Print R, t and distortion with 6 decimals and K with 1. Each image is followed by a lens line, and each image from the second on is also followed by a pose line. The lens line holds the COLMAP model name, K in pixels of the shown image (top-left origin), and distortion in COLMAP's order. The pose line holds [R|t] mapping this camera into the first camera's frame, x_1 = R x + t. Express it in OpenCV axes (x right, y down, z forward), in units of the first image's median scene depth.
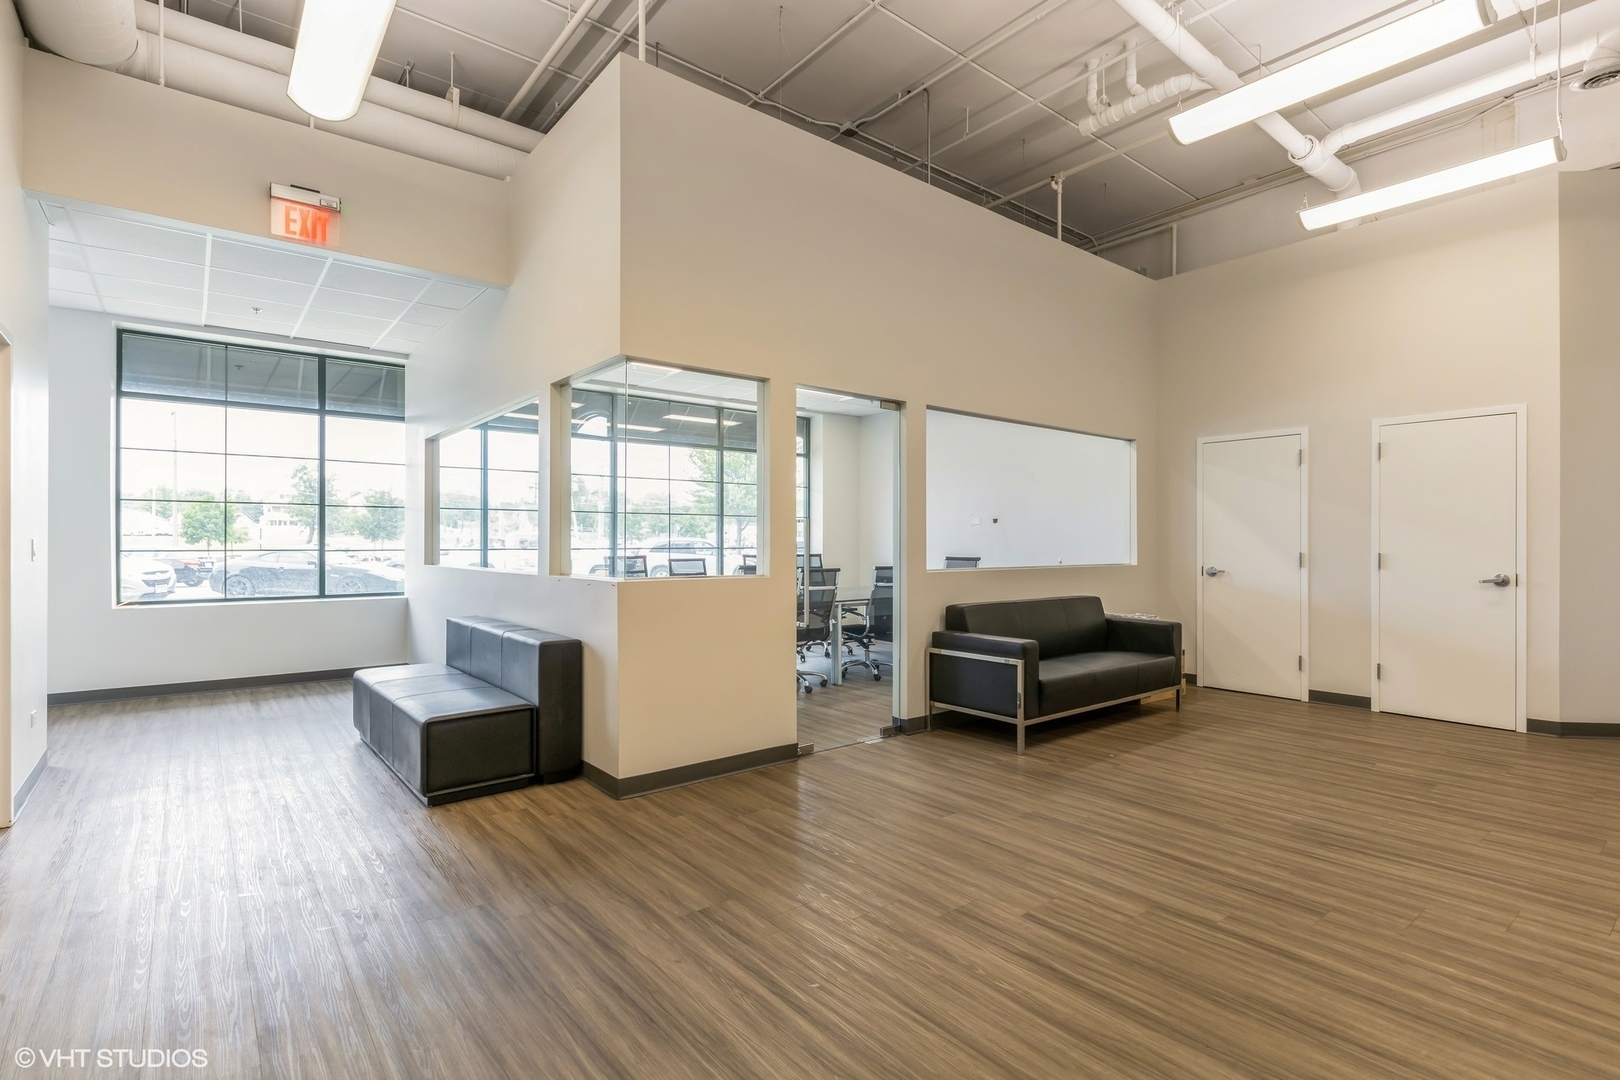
lens RADIAL K [[775.6, 0, 800.1], [0, 775.6, 539.6], [0, 0, 1]] dist [-0.004672, 0.001175]
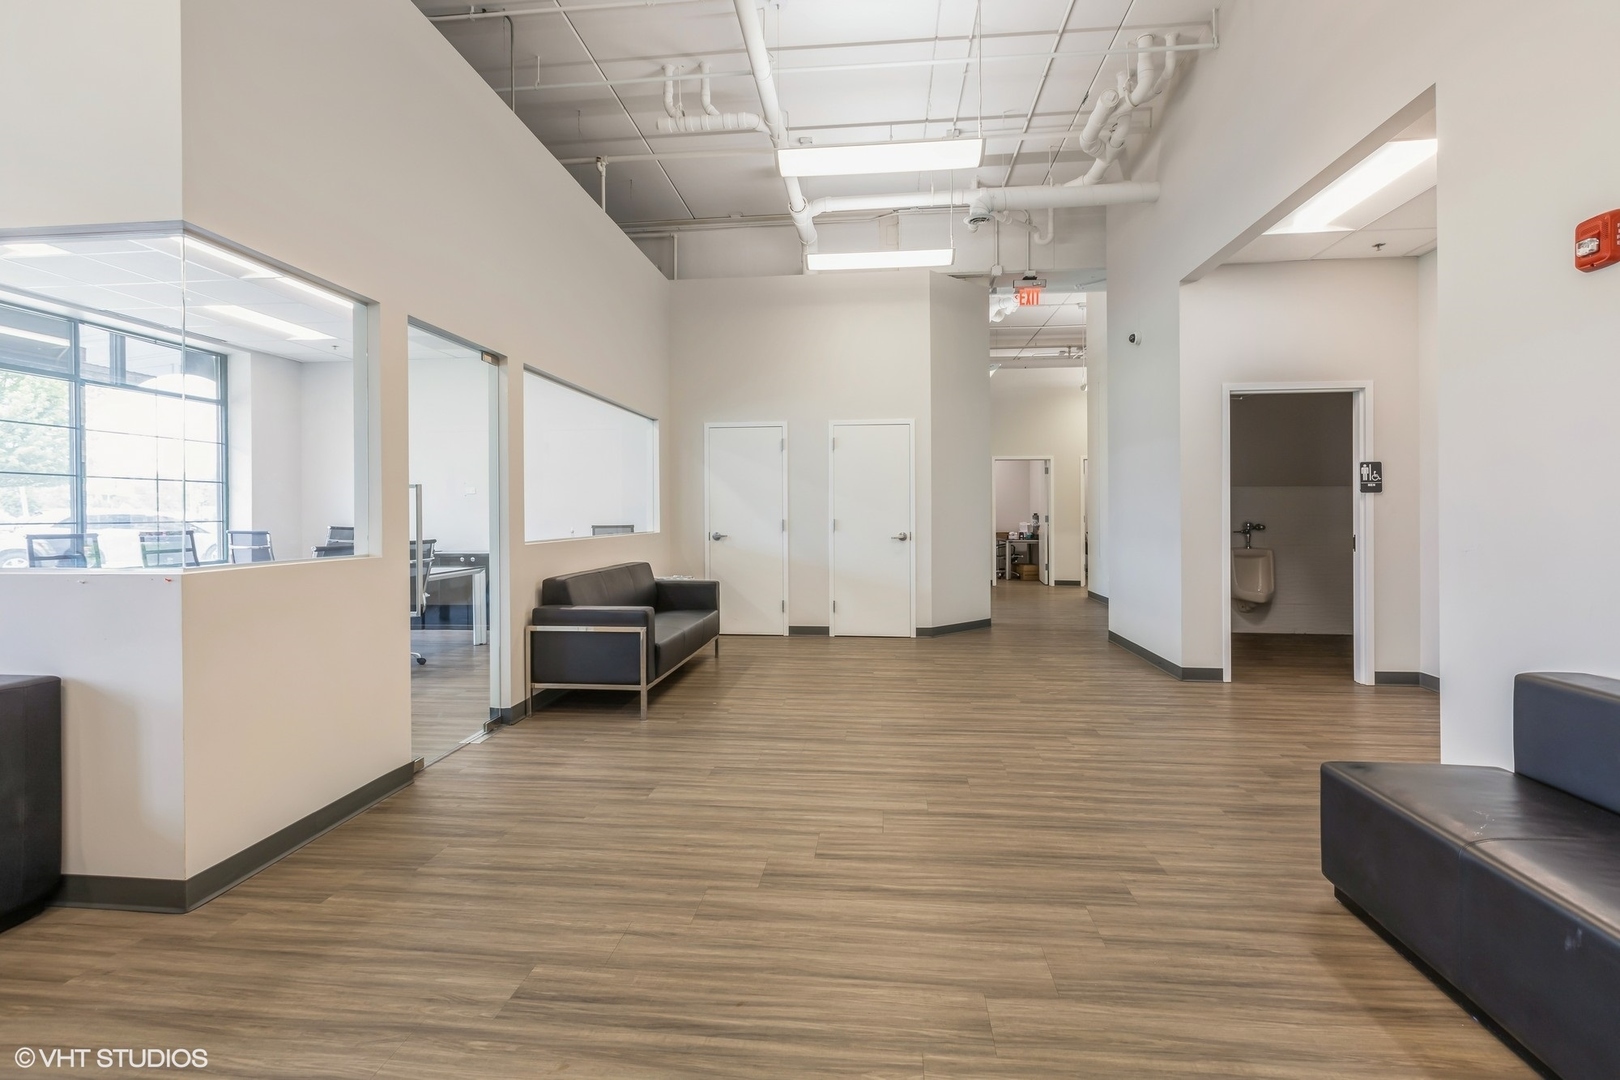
lens RADIAL K [[732.8, 0, 804.4], [0, 732.8, 512.9], [0, 0, 1]] dist [0.000109, 0.000220]
pose [[0.699156, -0.003426, 0.714961, -0.261422], [0.002294, 0.999994, 0.002548, 0.003473], [-0.714965, -0.000141, 0.699160, 0.176118]]
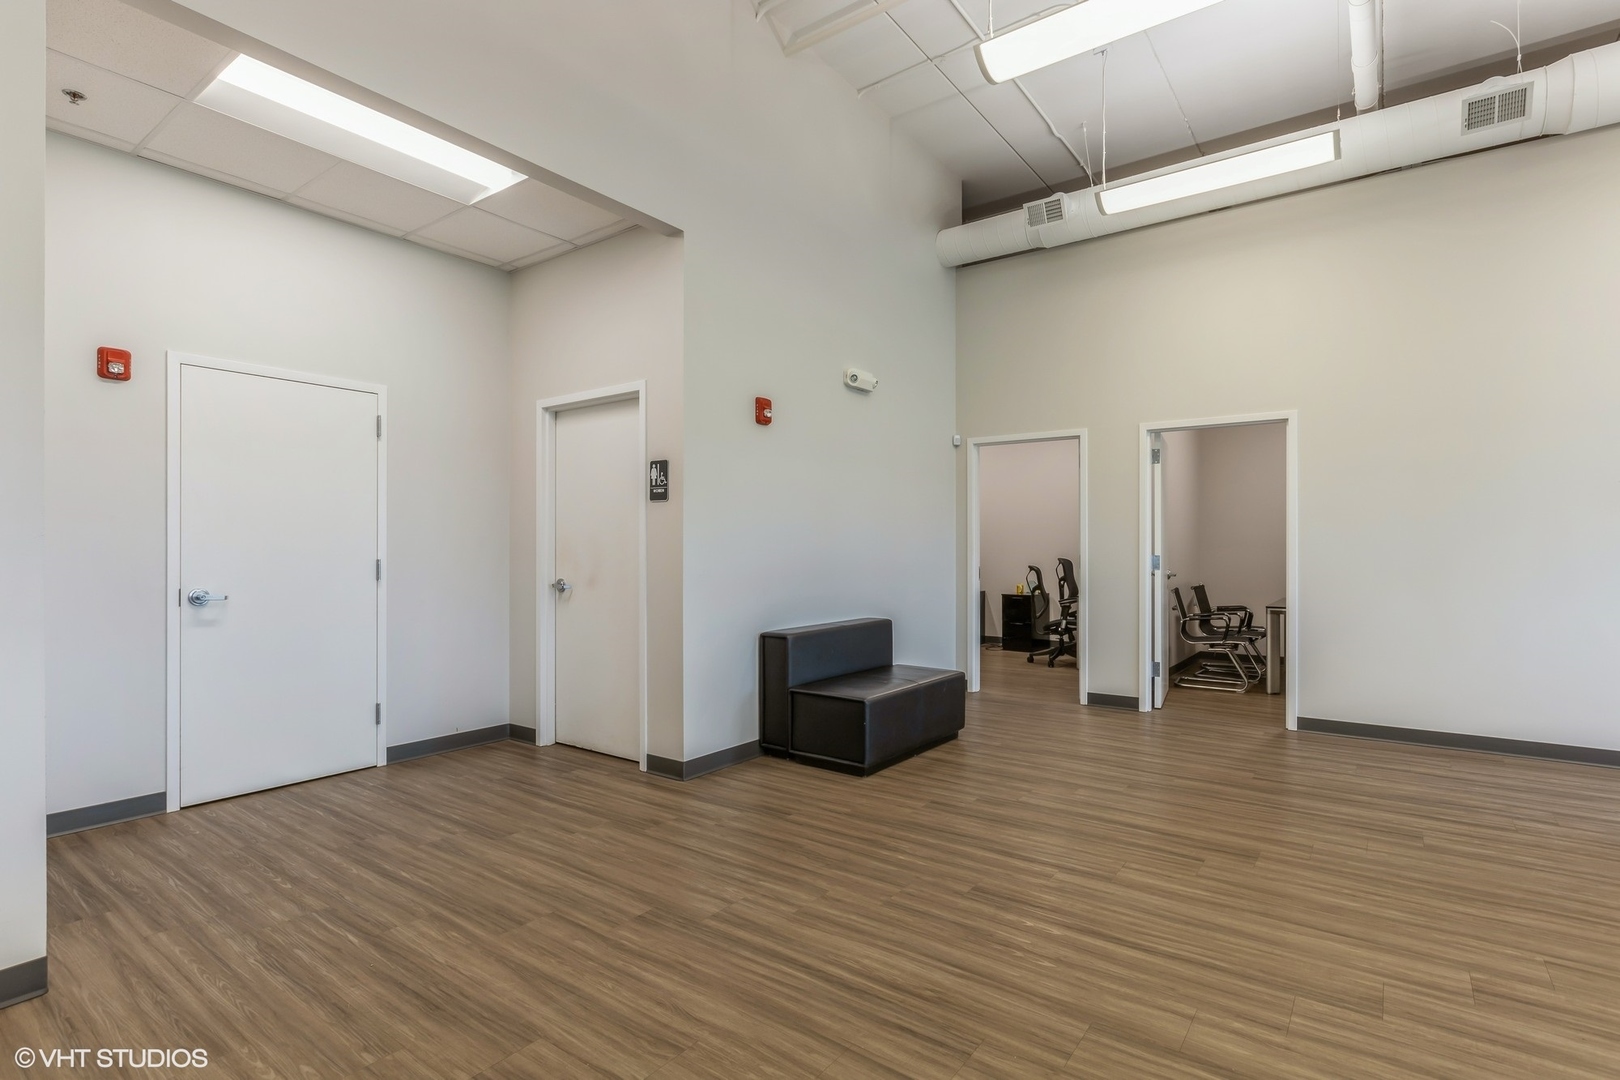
lens RADIAL K [[775.6, 0, 811.3], [0, 775.6, 543.2], [0, 0, 1]] dist [-0.004672, 0.001175]
pose [[-0.964955, -0.001211, -0.262413, 0.689896], [0.000814, 0.999971, -0.007606, 0.005577], [0.262414, -0.007553, -0.964926, 1.163145]]
